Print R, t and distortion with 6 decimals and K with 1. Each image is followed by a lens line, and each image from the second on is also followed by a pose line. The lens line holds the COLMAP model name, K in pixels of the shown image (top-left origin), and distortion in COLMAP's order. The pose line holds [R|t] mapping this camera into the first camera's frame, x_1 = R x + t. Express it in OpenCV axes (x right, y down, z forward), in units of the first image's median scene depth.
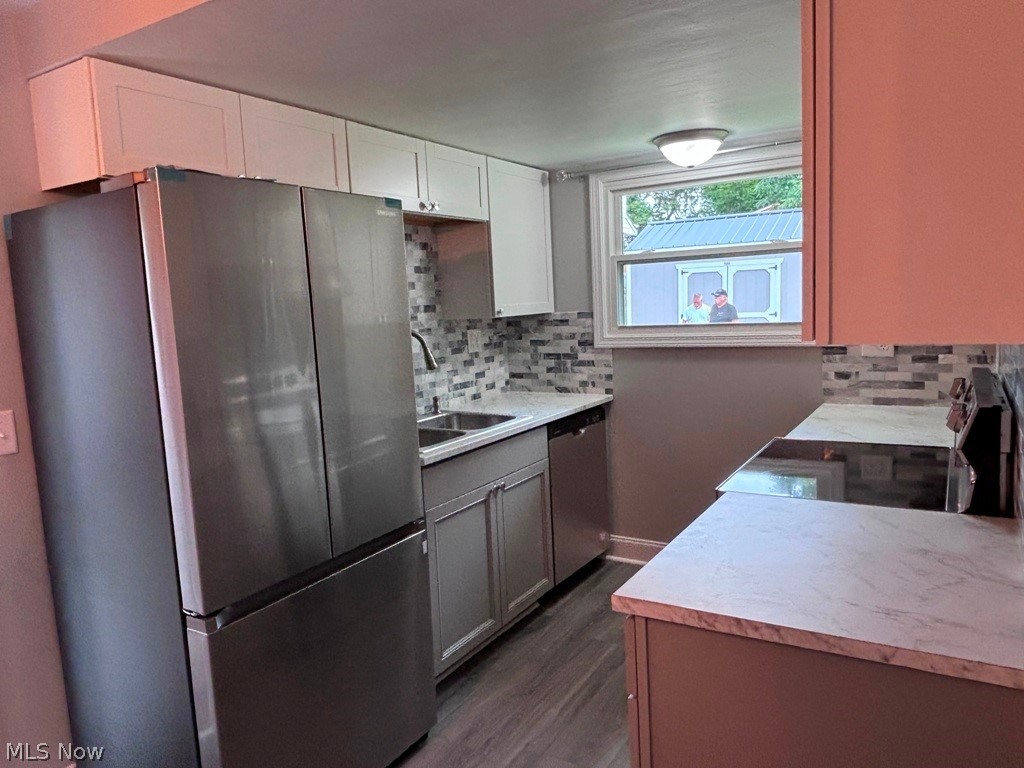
lens RADIAL K [[734.4, 0, 512.0], [0, 734.4, 384.0], [0, 0, 1]] dist [0.002298, 0.000409]
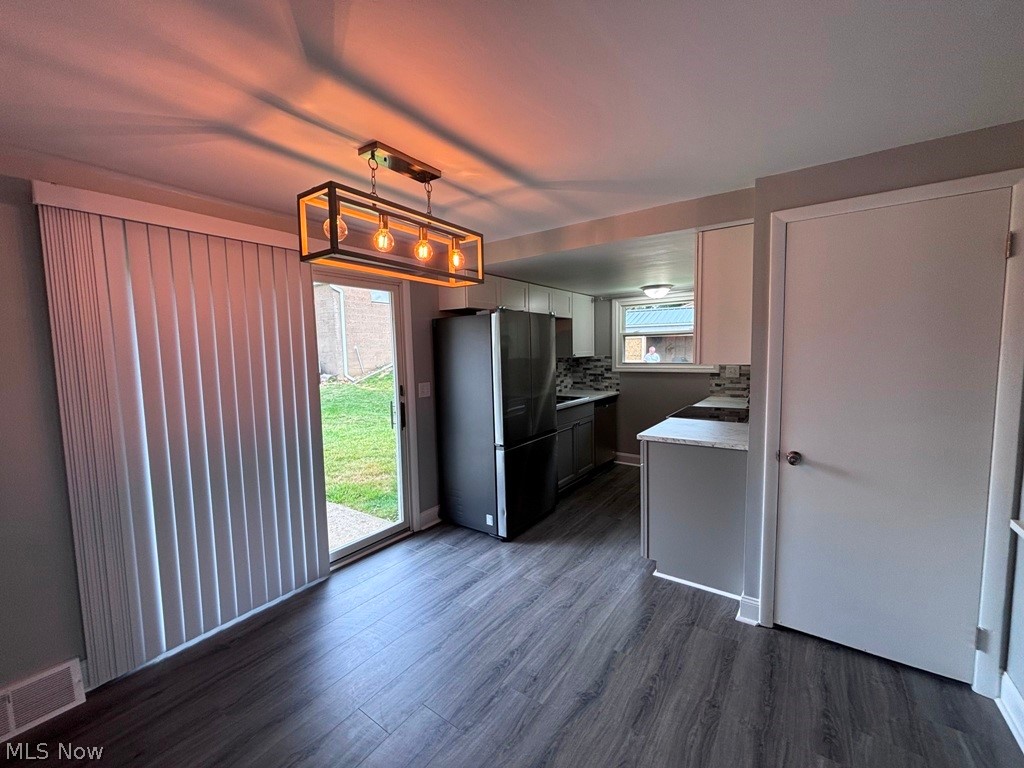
lens RADIAL K [[414.0, 0, 512.0], [0, 414.0, 384.0], [0, 0, 1]] dist [-0.001008, -0.000184]
pose [[0.996810, 0.034135, -0.072147, -0.110394], [-0.036344, 0.998903, -0.029528, 0.041328], [0.071060, 0.032055, 0.996957, -0.346562]]
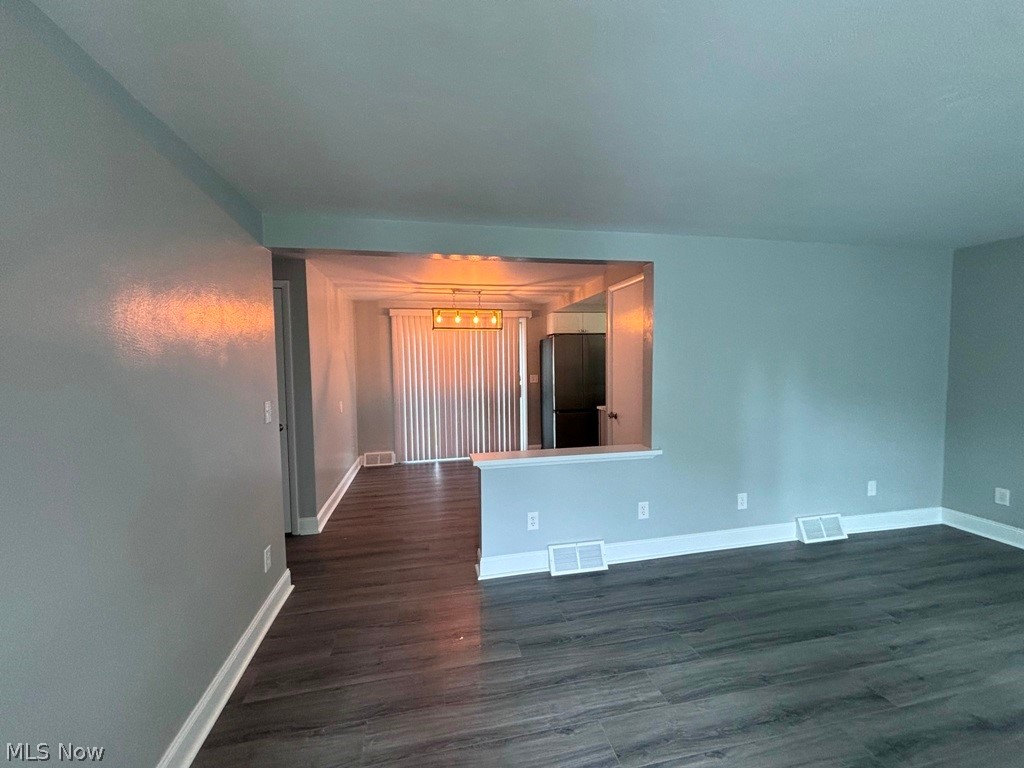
lens RADIAL K [[414.0, 0, 512.0], [0, 414.0, 384.0], [0, 0, 1]] dist [-0.001008, -0.000184]
pose [[0.682766, 0.081088, -0.726123, 0.739388], [-0.103562, 0.994529, 0.013683, 0.041642], [0.723260, 0.065857, 0.687428, -0.647675]]
